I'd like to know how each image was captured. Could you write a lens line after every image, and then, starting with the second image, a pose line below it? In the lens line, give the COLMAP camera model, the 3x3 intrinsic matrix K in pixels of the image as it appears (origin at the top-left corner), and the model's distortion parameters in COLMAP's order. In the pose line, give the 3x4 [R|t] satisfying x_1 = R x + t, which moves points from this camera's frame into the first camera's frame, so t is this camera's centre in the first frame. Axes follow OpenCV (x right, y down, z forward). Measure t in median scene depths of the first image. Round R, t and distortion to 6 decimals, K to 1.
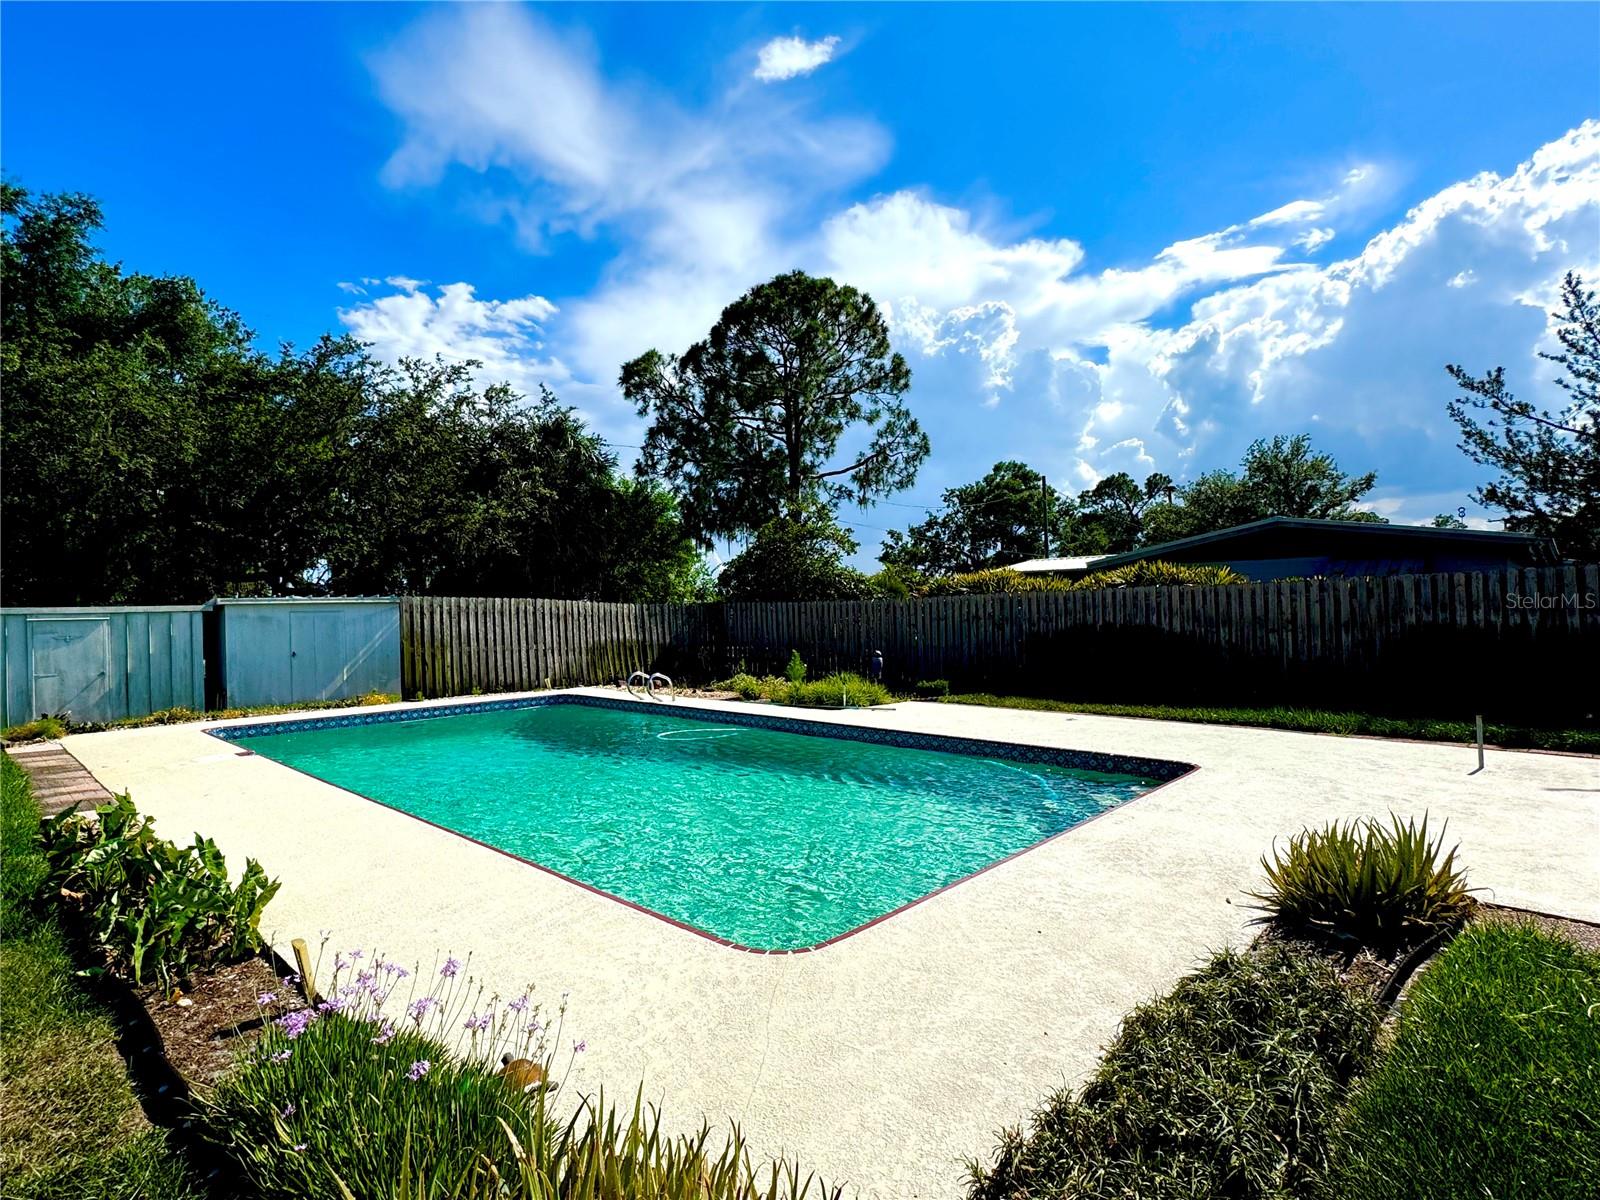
lens RADIAL K [[815.8, 0, 802.0], [0, 815.8, 629.3], [0, 0, 1]] dist [0.004848, 0.000875]
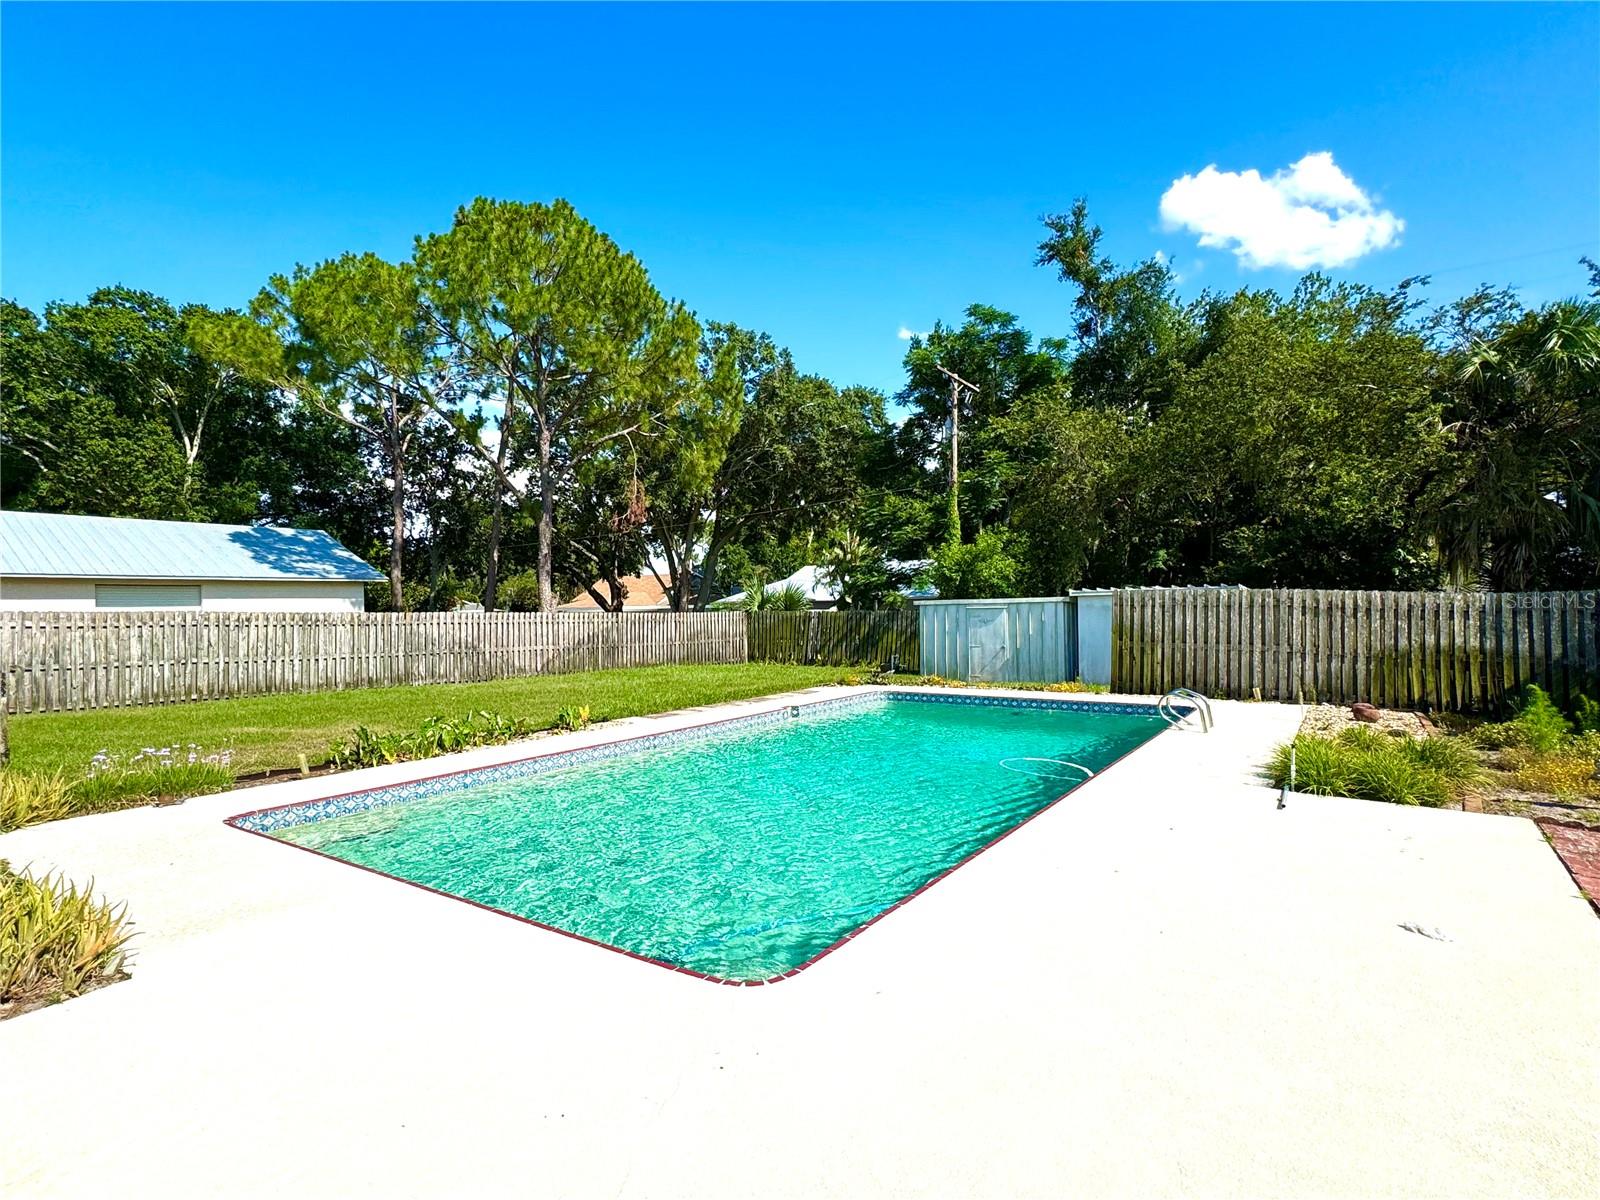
lens RADIAL K [[815.8, 0, 791.5], [0, 815.8, 590.9], [0, 0, 1]] dist [0.004848, 0.000875]
pose [[0.132858, -0.004578, -0.991125, 0.223043], [-0.010322, 0.999929, -0.006002, -0.013868], [0.991081, 0.011028, 0.132801, 0.224193]]
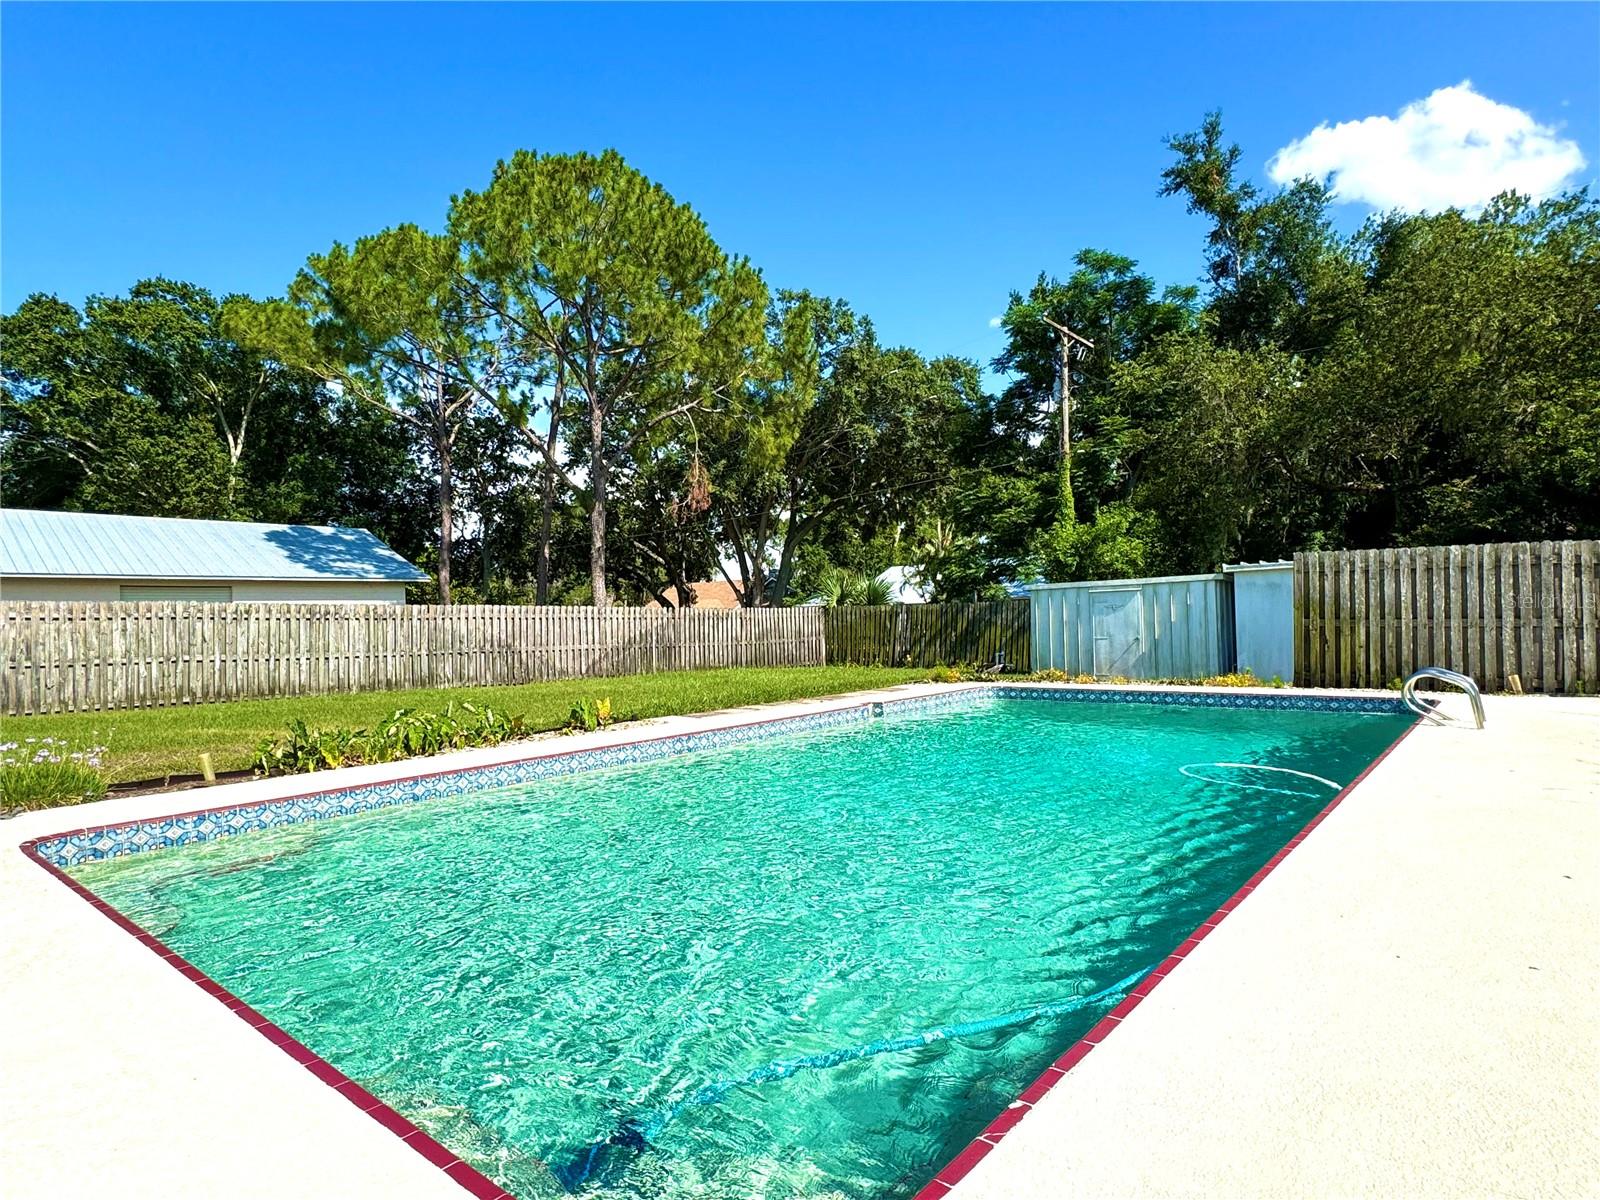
lens RADIAL K [[876.3, 0, 799.3], [0, 876.3, 596.5], [0, 0, 1]] dist [0.002192, 0.003739]
pose [[0.043775, -0.011773, -0.998972, 0.155579], [0.003373, 0.999927, -0.011636, 0.004407], [0.999036, -0.002861, 0.043811, 0.235773]]
